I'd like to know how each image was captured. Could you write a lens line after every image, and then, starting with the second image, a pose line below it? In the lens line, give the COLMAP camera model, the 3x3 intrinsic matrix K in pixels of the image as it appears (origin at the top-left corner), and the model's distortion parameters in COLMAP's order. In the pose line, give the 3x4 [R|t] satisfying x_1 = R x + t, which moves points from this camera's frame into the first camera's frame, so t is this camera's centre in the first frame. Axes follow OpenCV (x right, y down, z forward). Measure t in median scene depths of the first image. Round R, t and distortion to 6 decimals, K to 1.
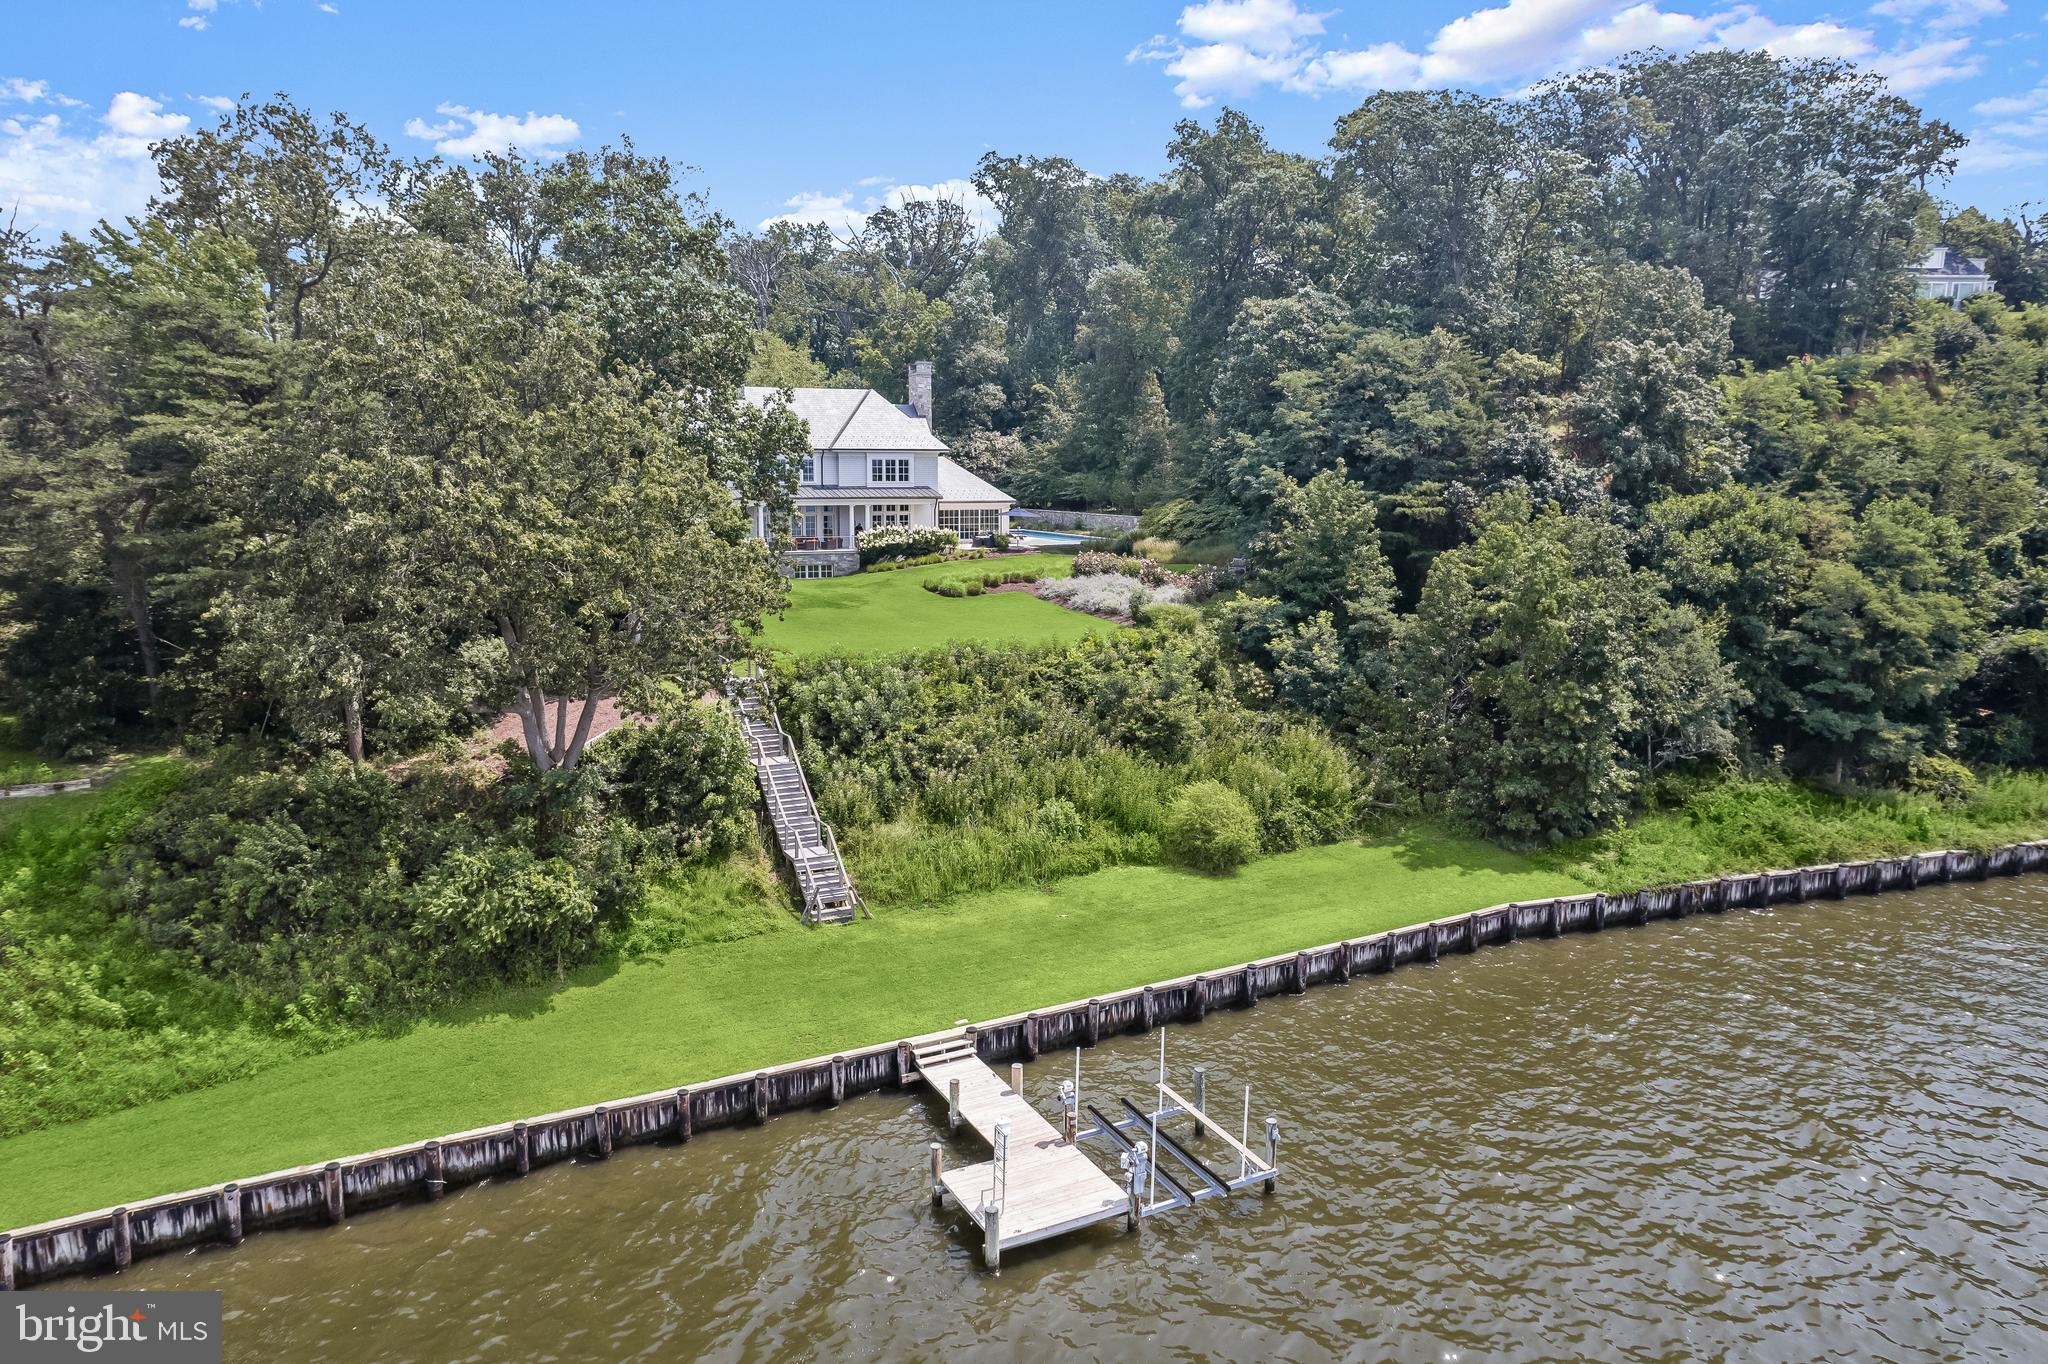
lens RADIAL K [[1309.7, 0, 1021.8], [0, 1309.7, 665.1], [0, 0, 1]] dist [-0.055859, 0.053461]
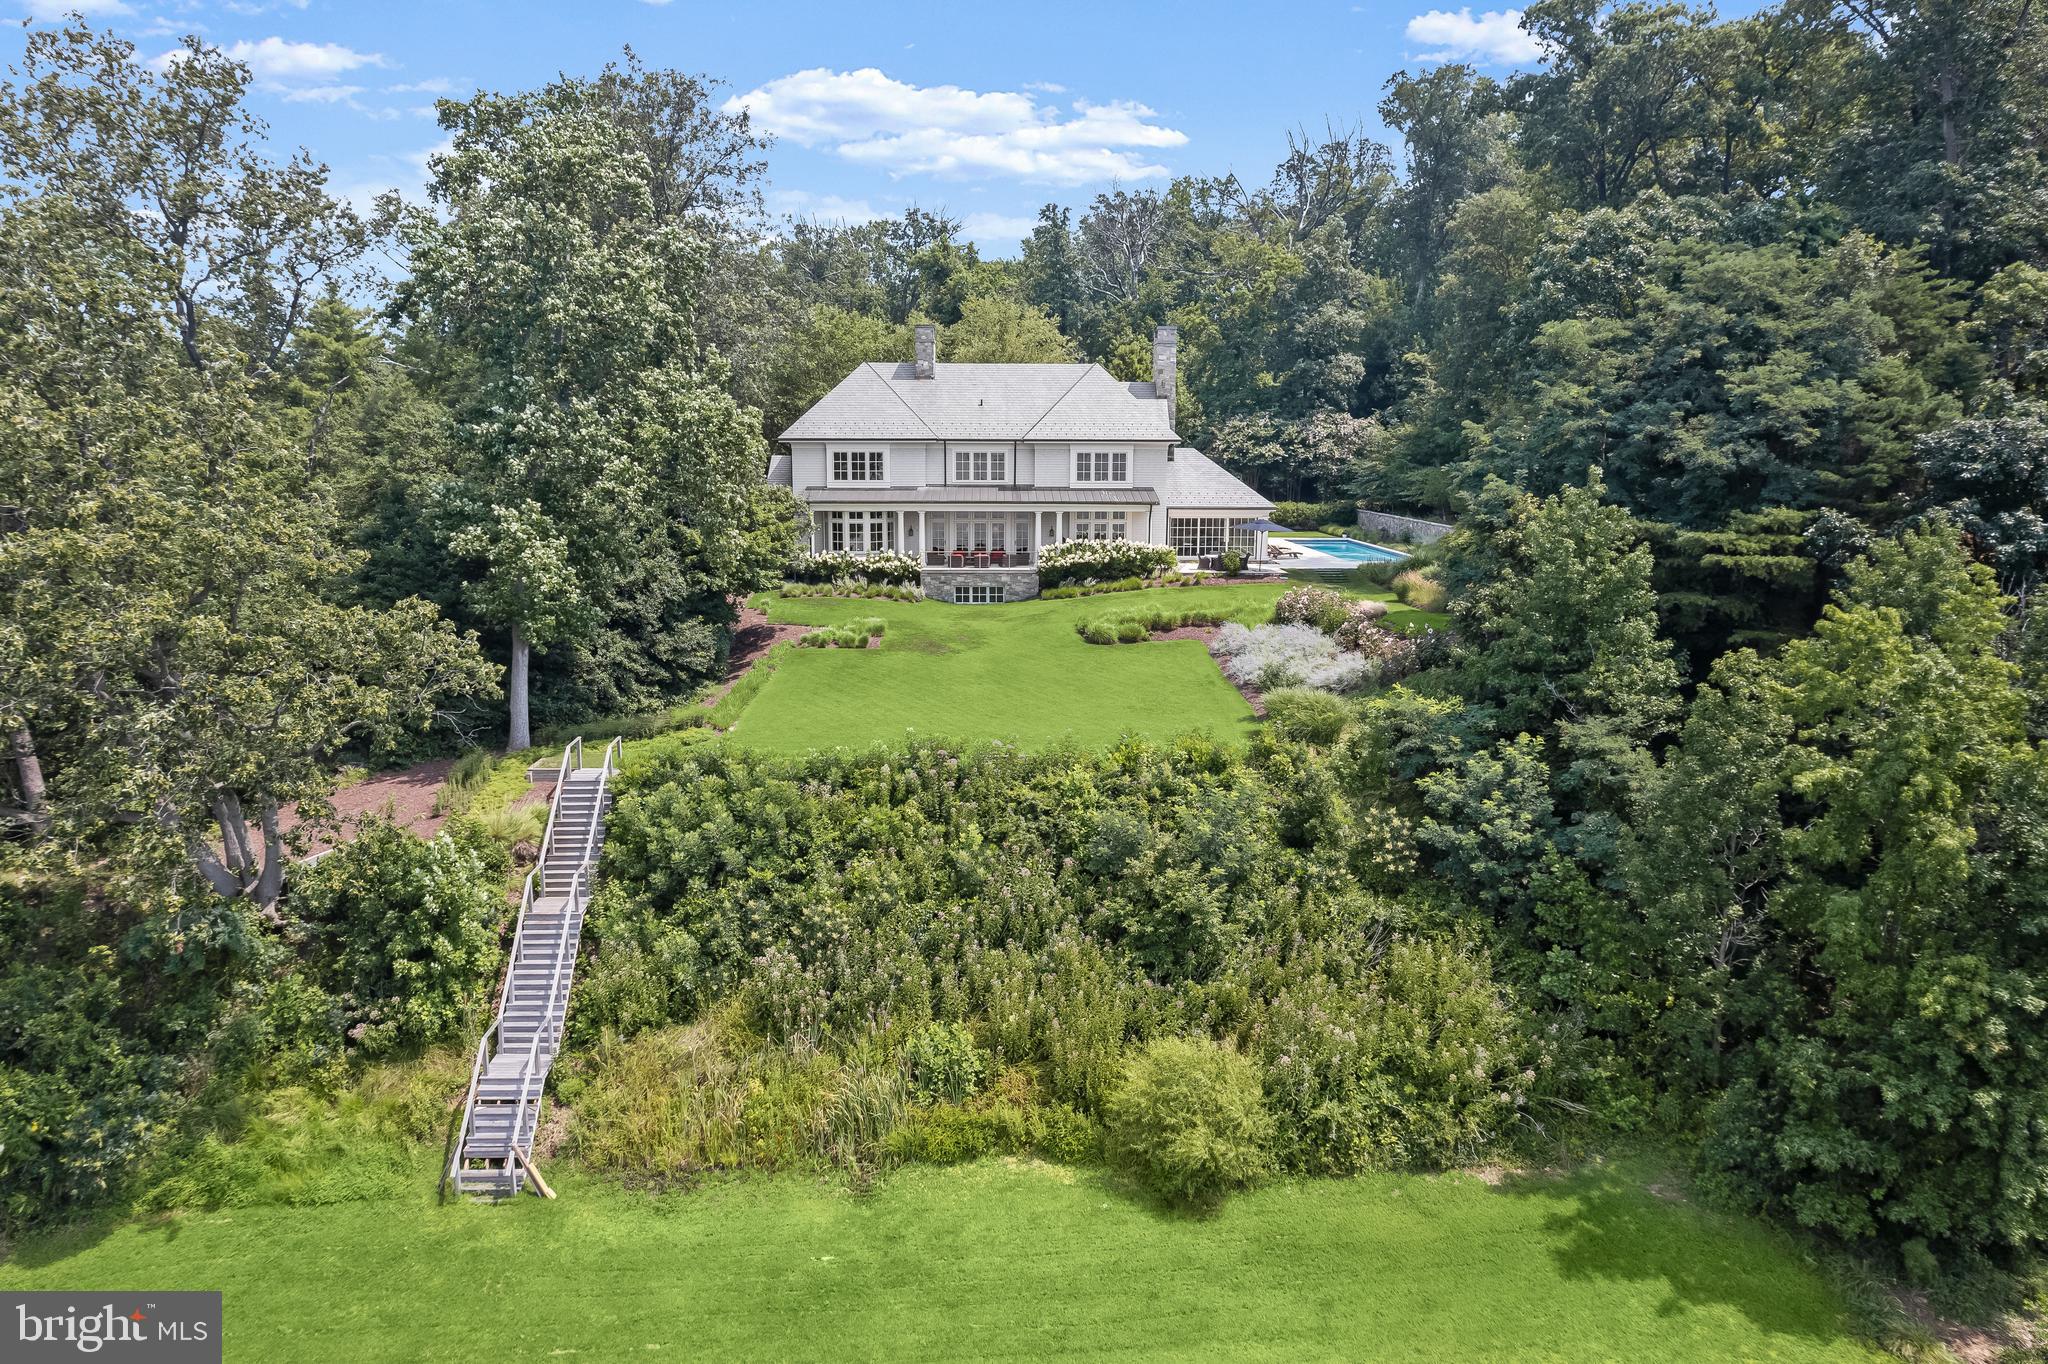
lens RADIAL K [[1309.7, 0, 1021.8], [0, 1309.7, 665.1], [0, 0, 1]] dist [-0.055859, 0.053461]
pose [[0.919530, 0.066136, -0.387414, 0.180201], [-0.059287, 0.997802, 0.029617, -0.054814], [0.388521, -0.004265, 0.921430, 0.278630]]
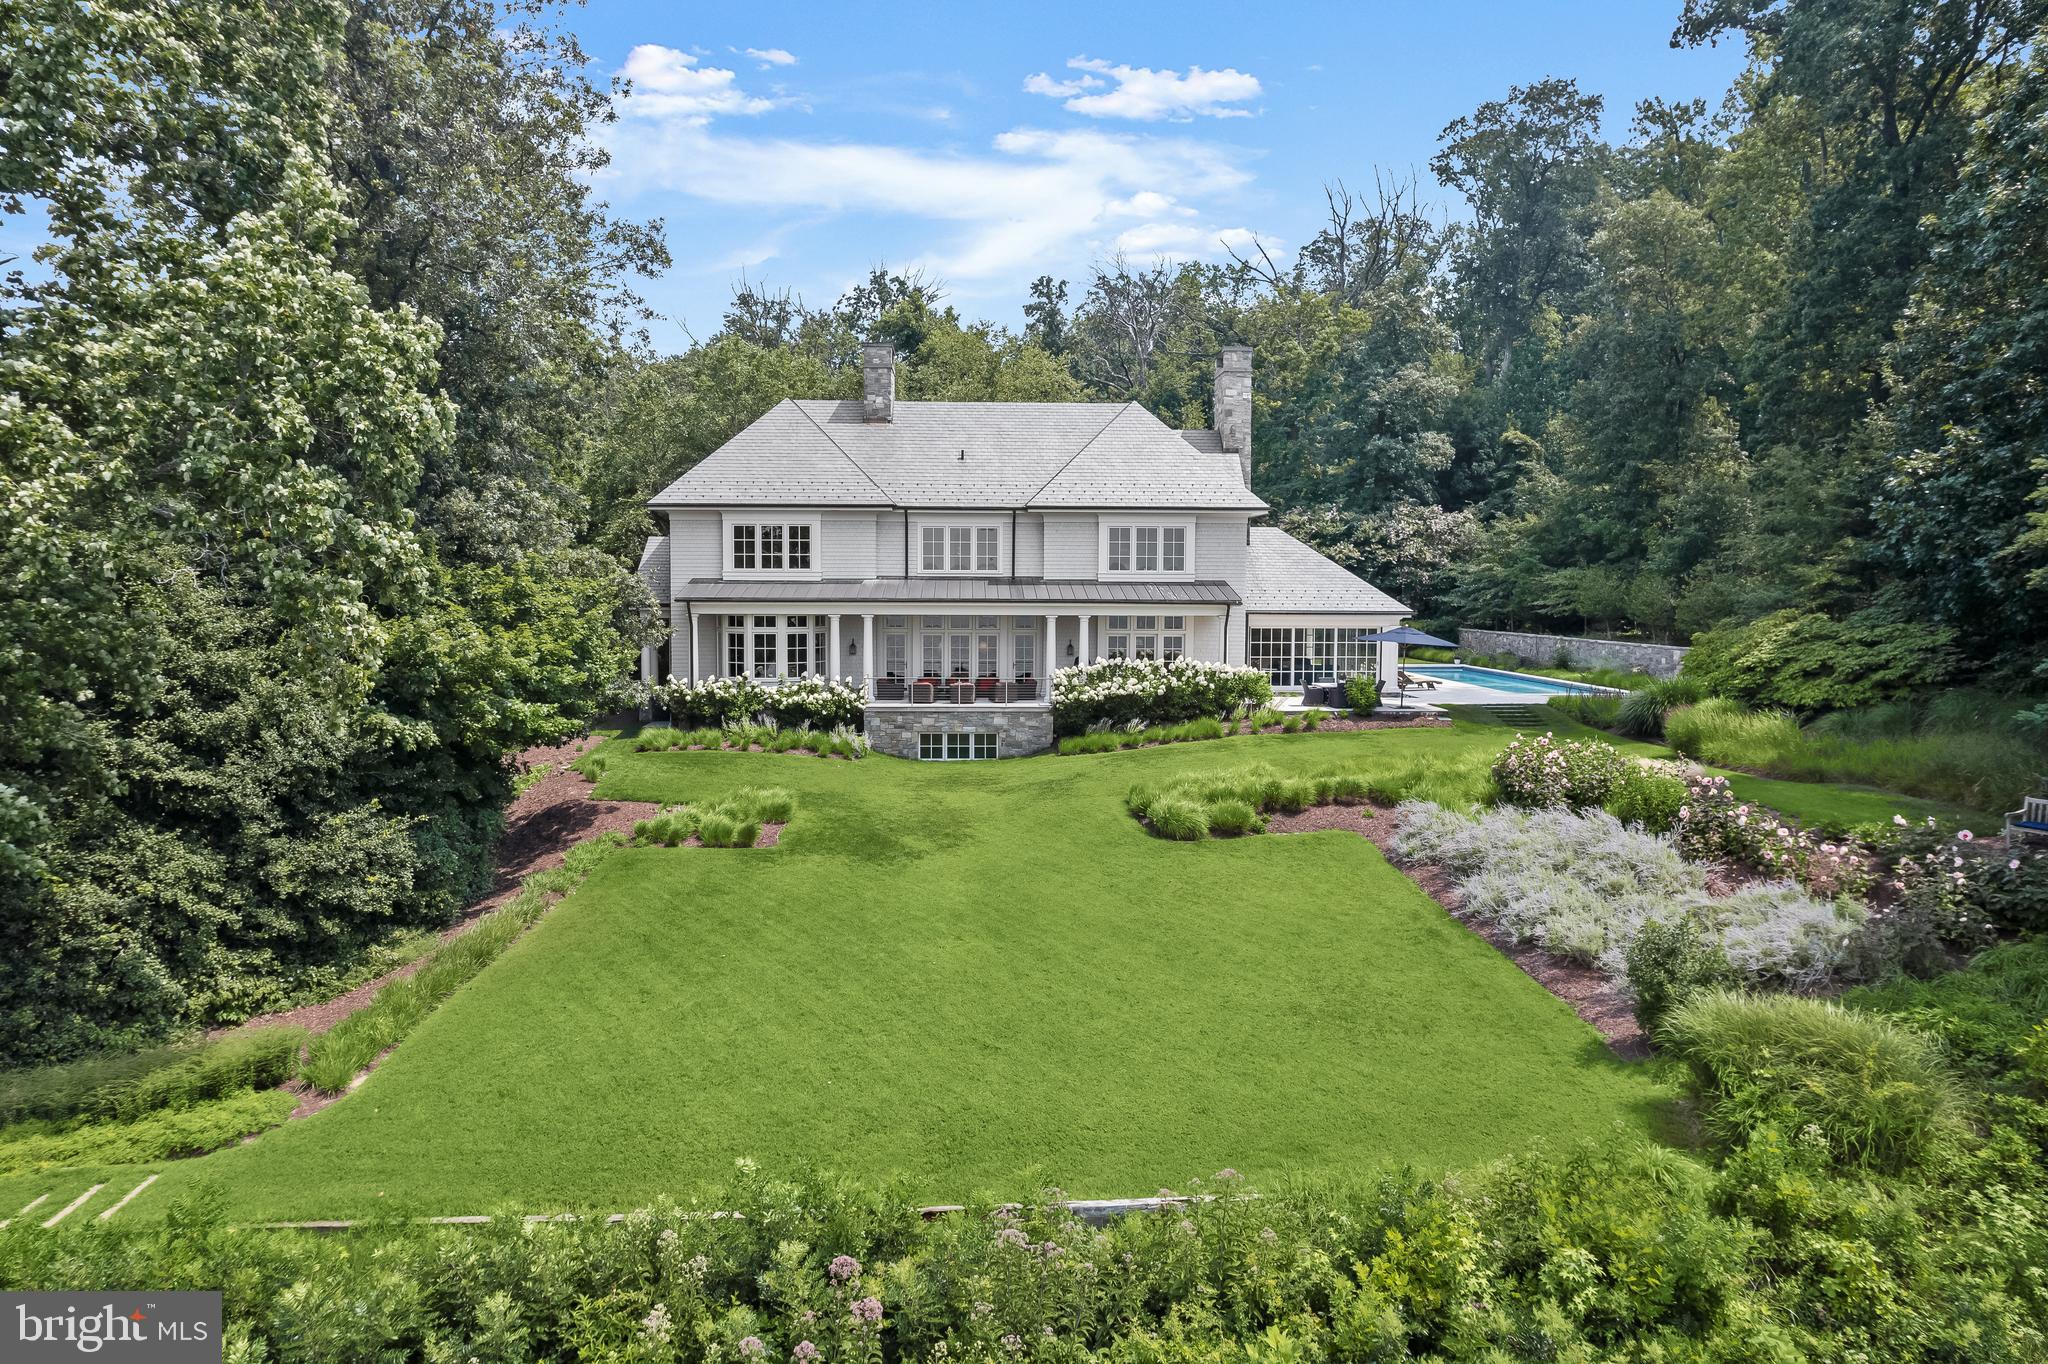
lens RADIAL K [[1309.7, 0, 1021.8], [0, 1309.7, 665.1], [0, 0, 1]] dist [-0.055859, 0.053461]
pose [[0.925535, 0.023903, -0.377907, 0.052250], [-0.057945, 0.995192, -0.078969, -0.065511], [0.374202, 0.094987, 0.922470, 0.555015]]
